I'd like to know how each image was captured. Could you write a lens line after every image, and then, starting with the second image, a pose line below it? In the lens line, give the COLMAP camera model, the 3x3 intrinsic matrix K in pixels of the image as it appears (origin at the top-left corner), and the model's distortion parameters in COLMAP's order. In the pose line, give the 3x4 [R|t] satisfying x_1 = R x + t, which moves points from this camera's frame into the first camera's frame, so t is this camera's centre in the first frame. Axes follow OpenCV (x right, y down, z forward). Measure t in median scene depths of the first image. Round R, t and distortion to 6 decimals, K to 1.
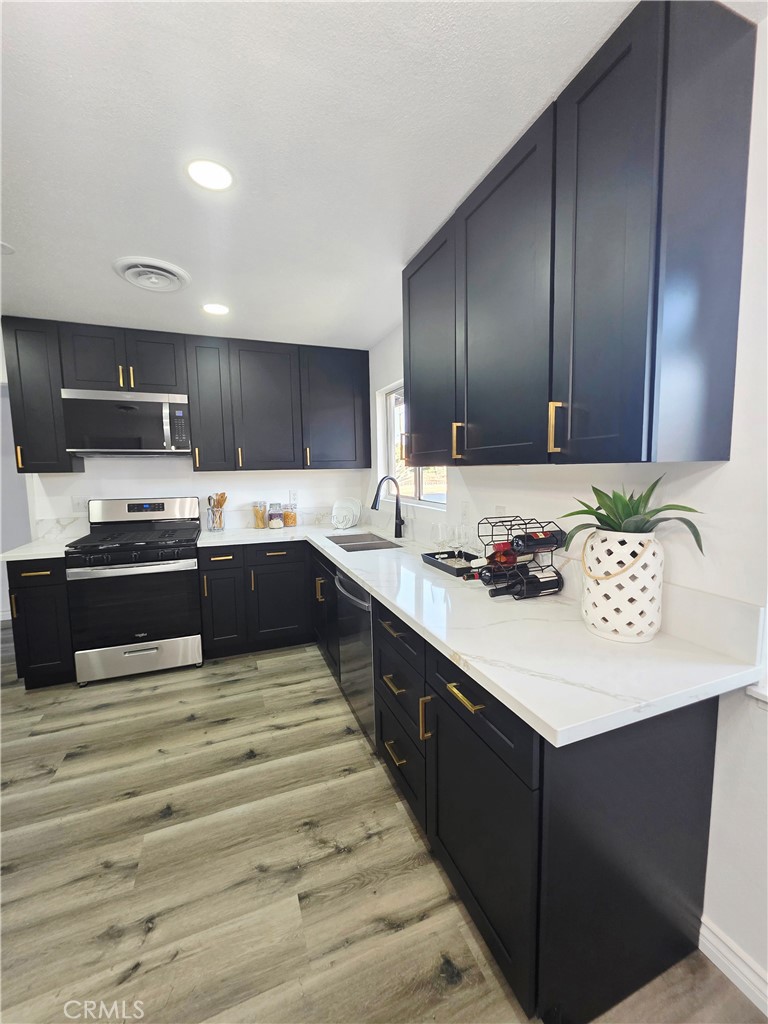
lens RADIAL K [[414.5, 0, 384.0], [0, 414.5, 512.0], [0, 0, 1]] dist [-0.002745, 0.000724]
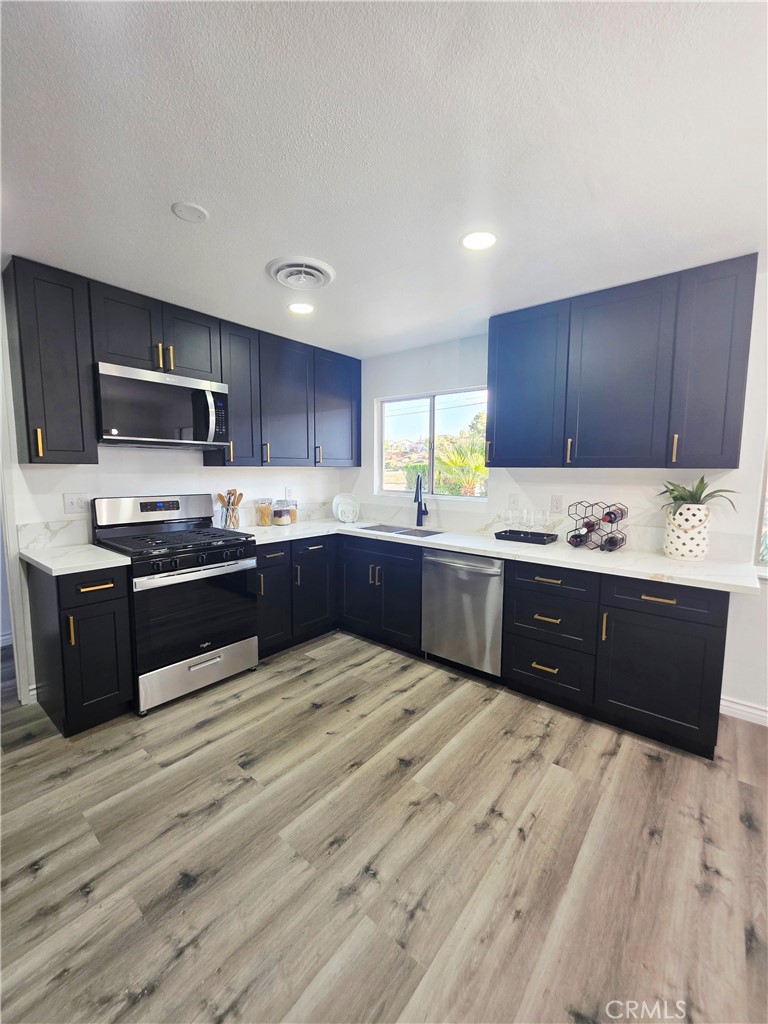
lens RADIAL K [[421.0, 0, 384.0], [0, 421.0, 512.0], [0, 0, 1]] dist [-0.001848, -0.000278]
pose [[0.873705, -0.031190, 0.485456, -0.733354], [0.032112, 0.999464, 0.006420, 0.013283], [-0.485396, 0.009980, 0.874238, -0.000199]]
